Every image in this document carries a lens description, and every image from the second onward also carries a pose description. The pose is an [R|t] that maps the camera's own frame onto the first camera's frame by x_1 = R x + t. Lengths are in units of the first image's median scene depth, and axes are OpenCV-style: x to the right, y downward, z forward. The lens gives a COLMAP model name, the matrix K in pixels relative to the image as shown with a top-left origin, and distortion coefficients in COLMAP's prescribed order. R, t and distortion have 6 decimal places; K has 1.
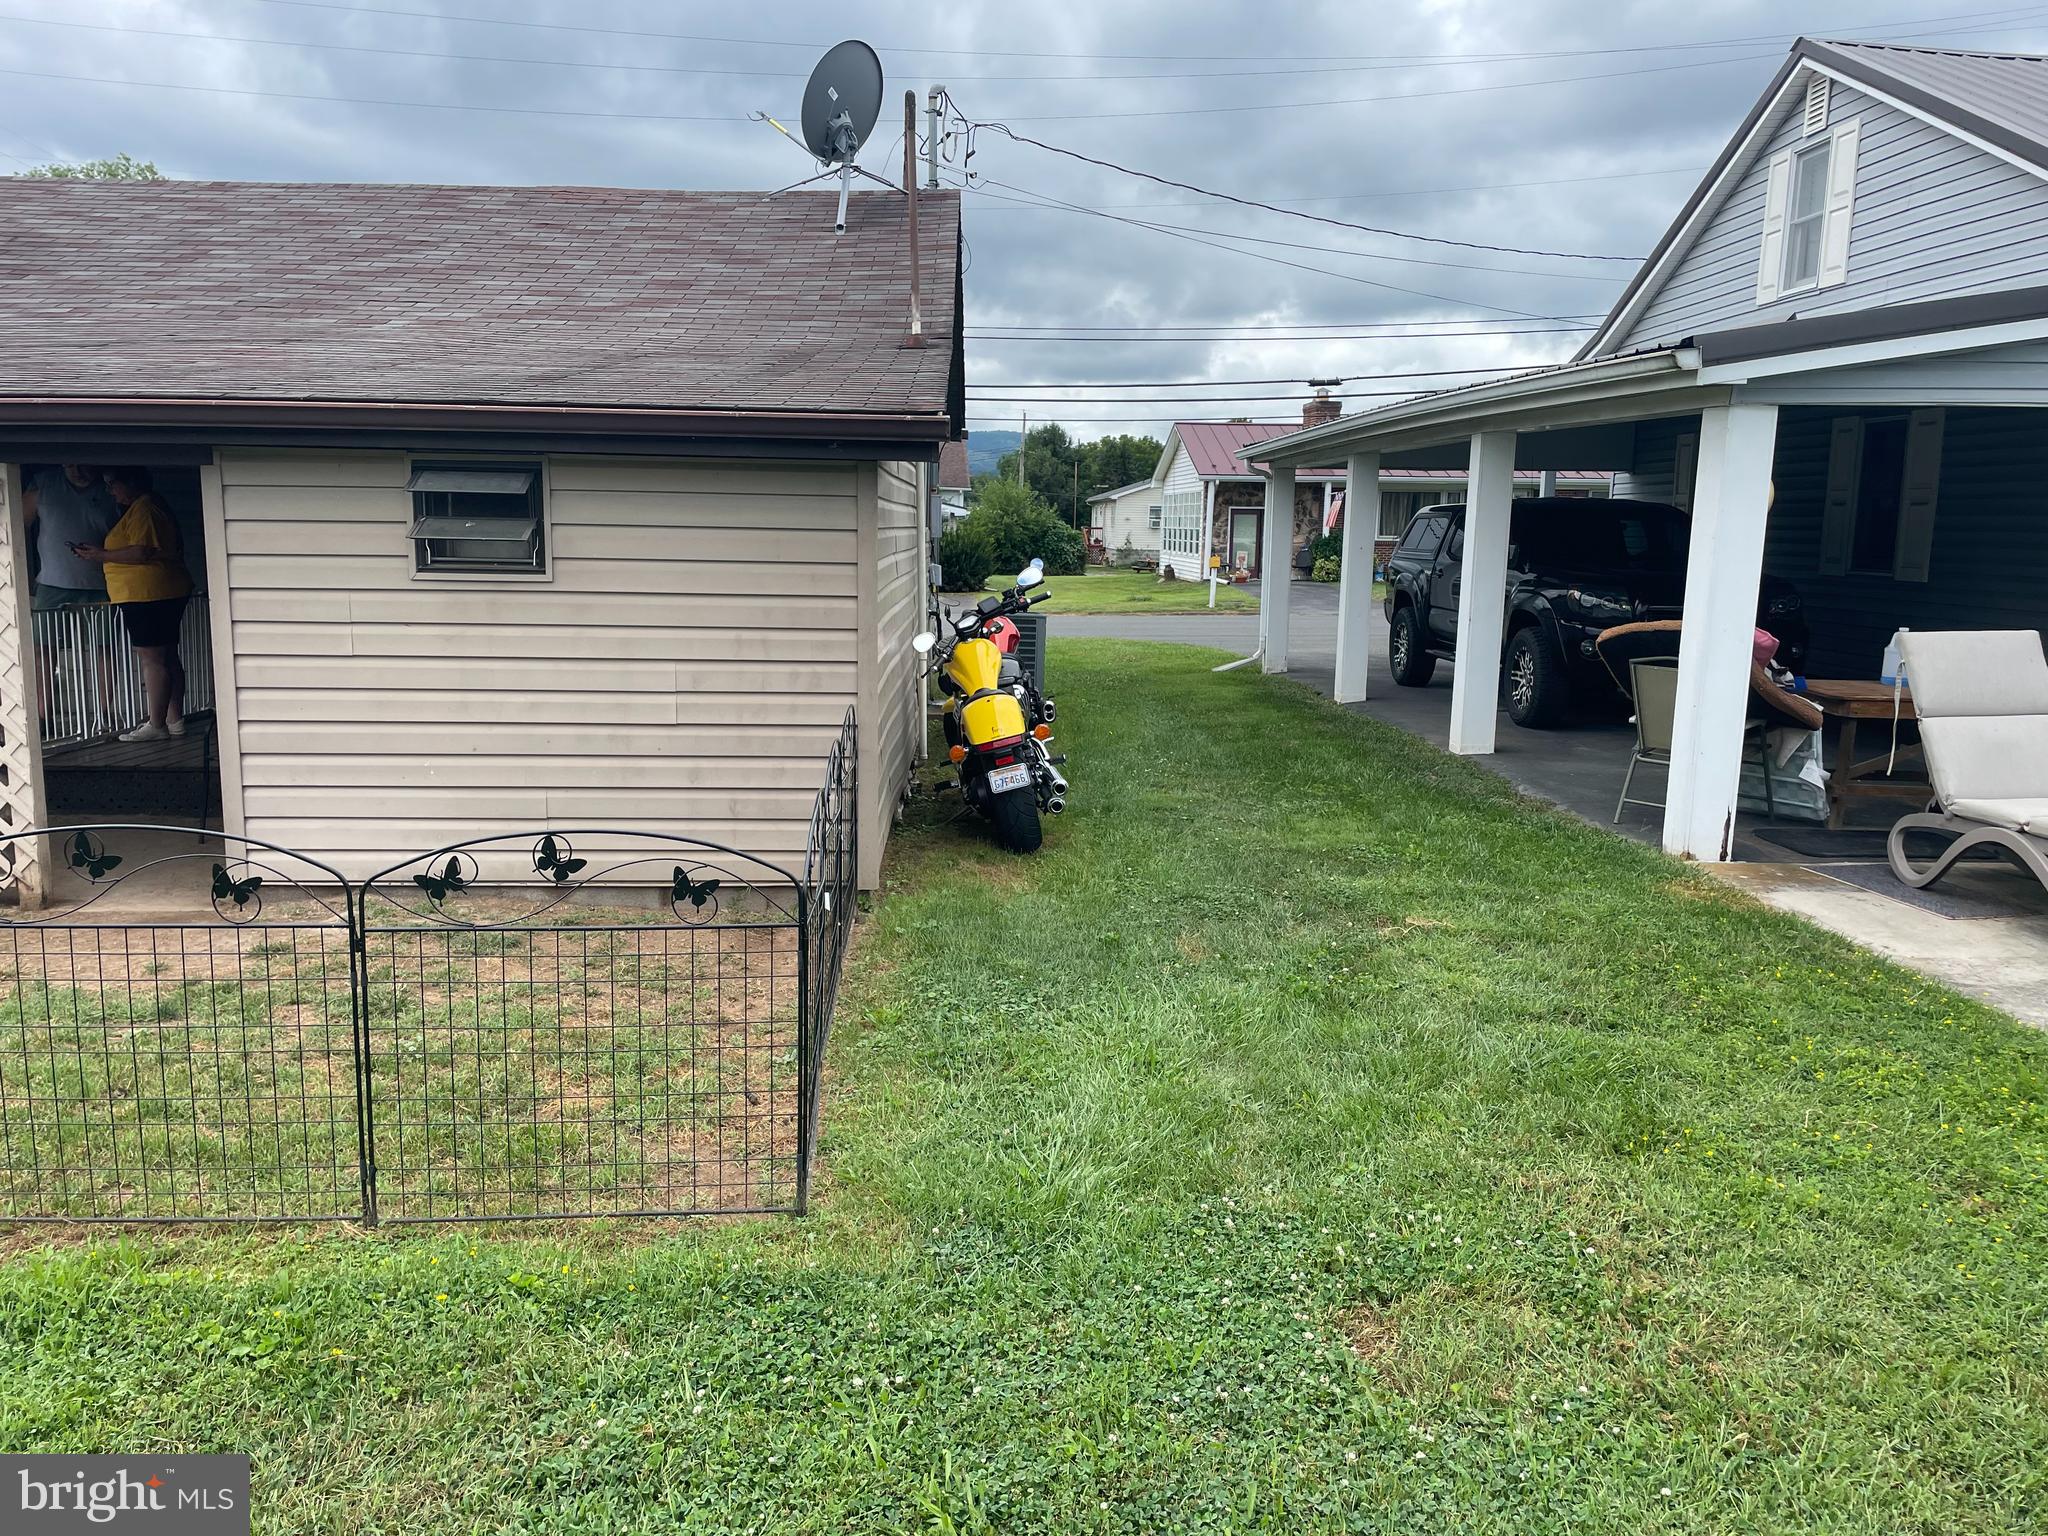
lens RADIAL K [[1573.1, 0, 1027.1], [0, 1573.1, 766.1], [0, 0, 1]] dist [0.083256, -0.114596]
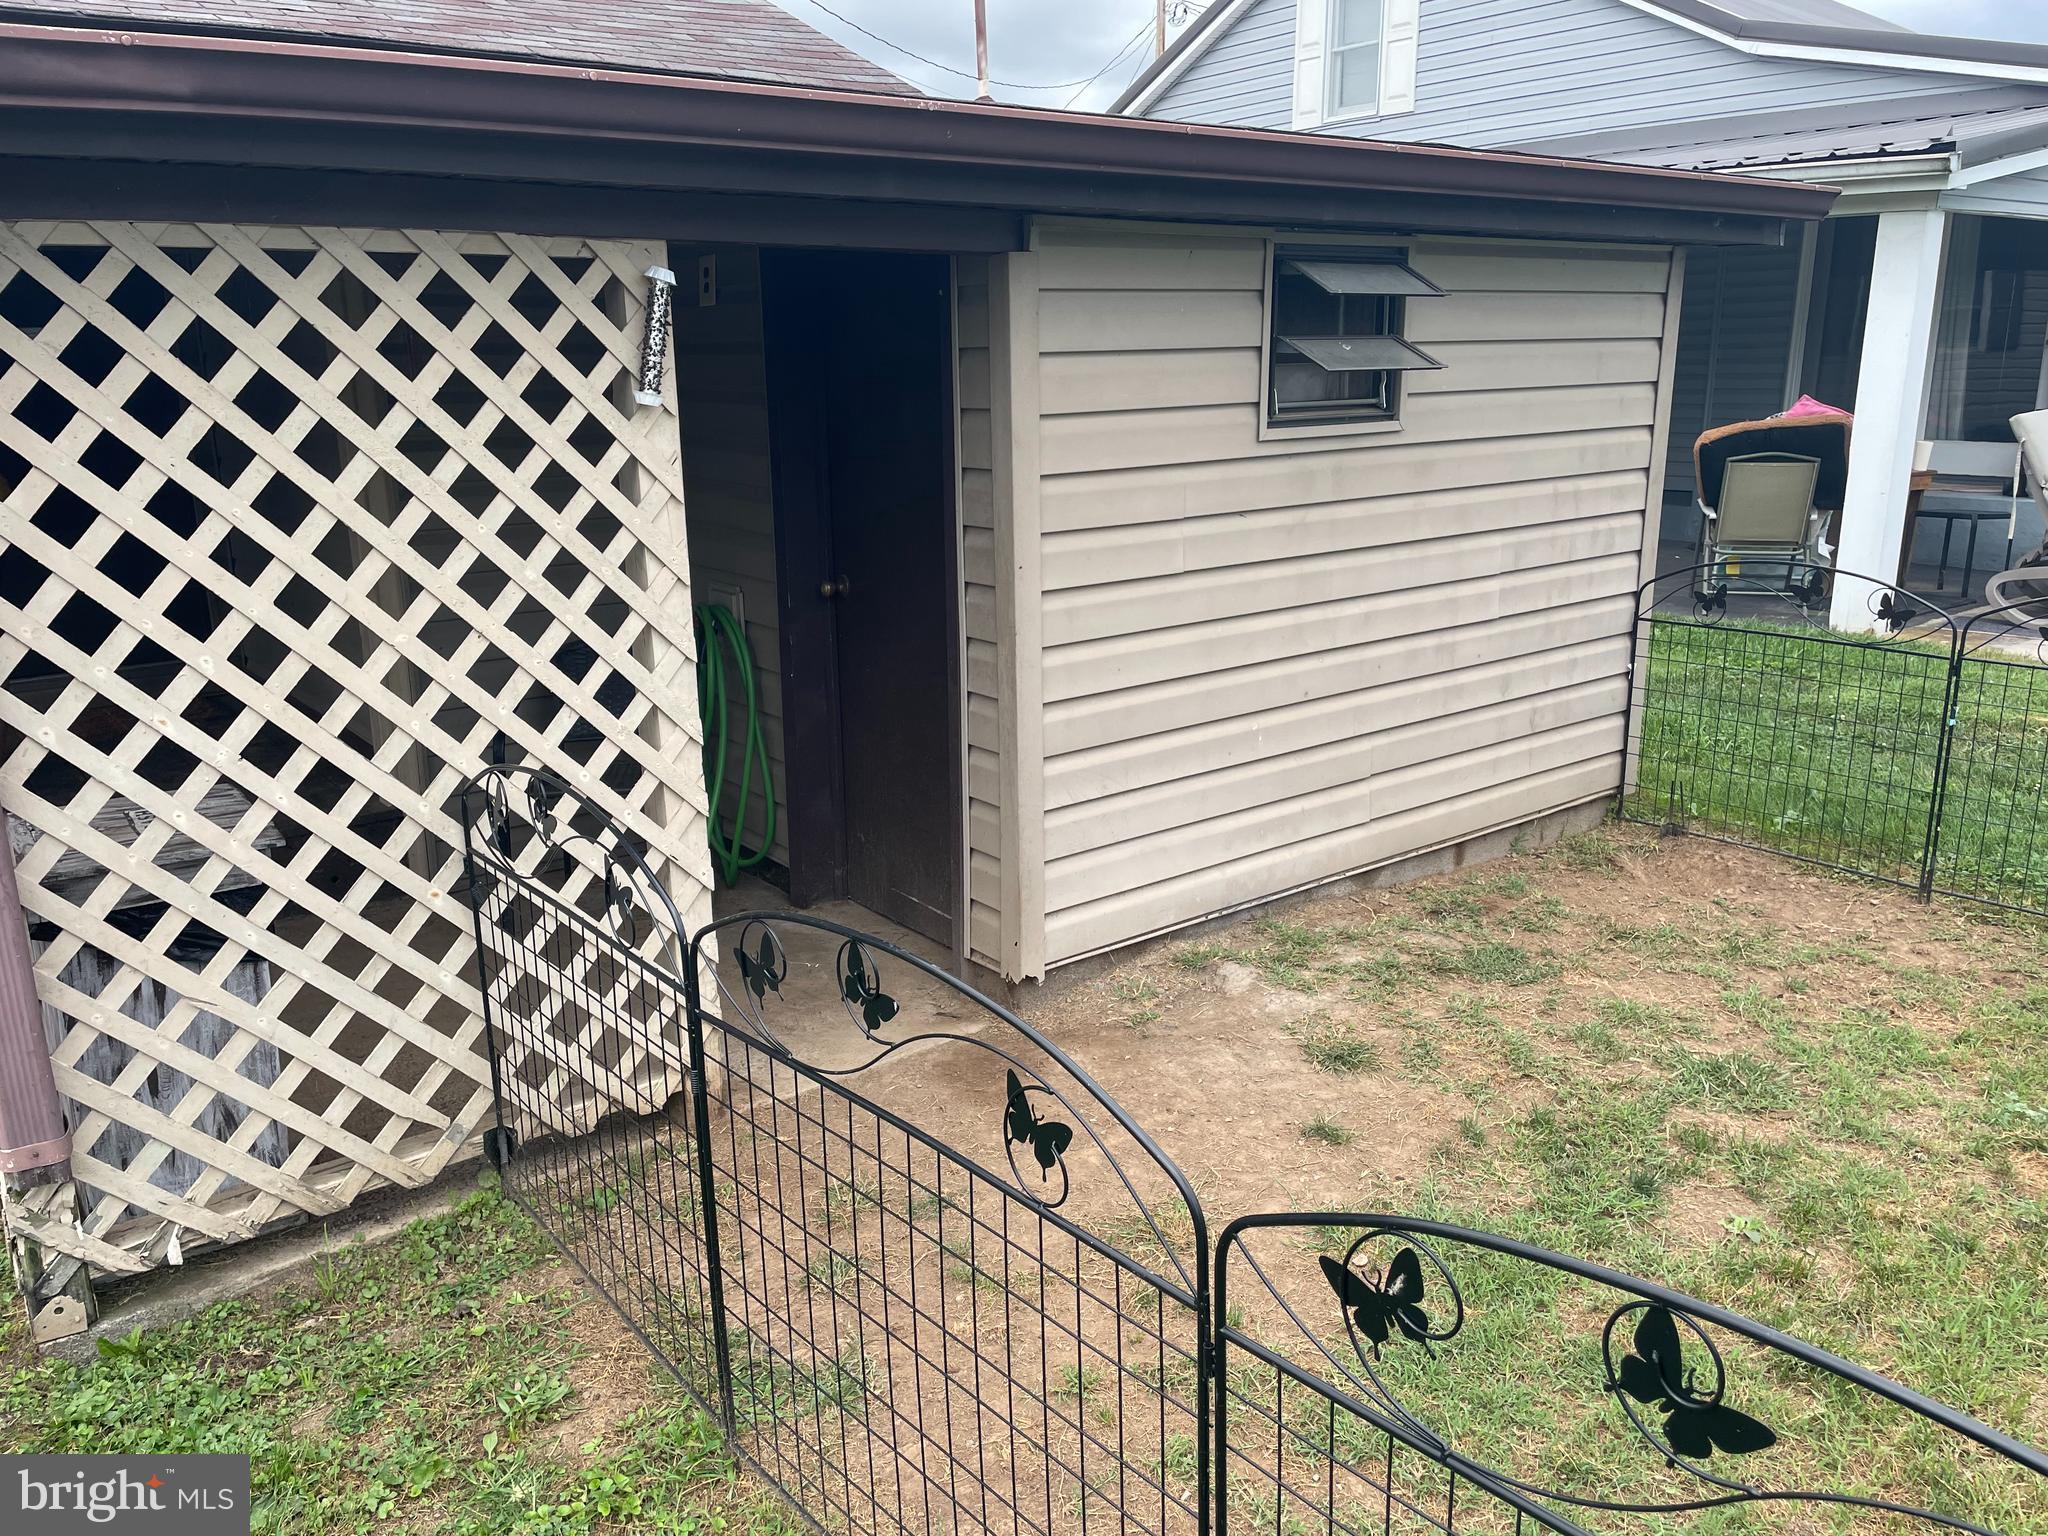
lens RADIAL K [[1573.1, 0, 1024.3], [0, 1573.1, 774.1], [0, 0, 1]] dist [0.083256, -0.114596]
pose [[0.804438, -0.178358, 0.566628, -0.831511], [0.121286, 0.983082, 0.137257, -0.083333], [-0.581523, -0.041691, 0.812461, 0.529636]]
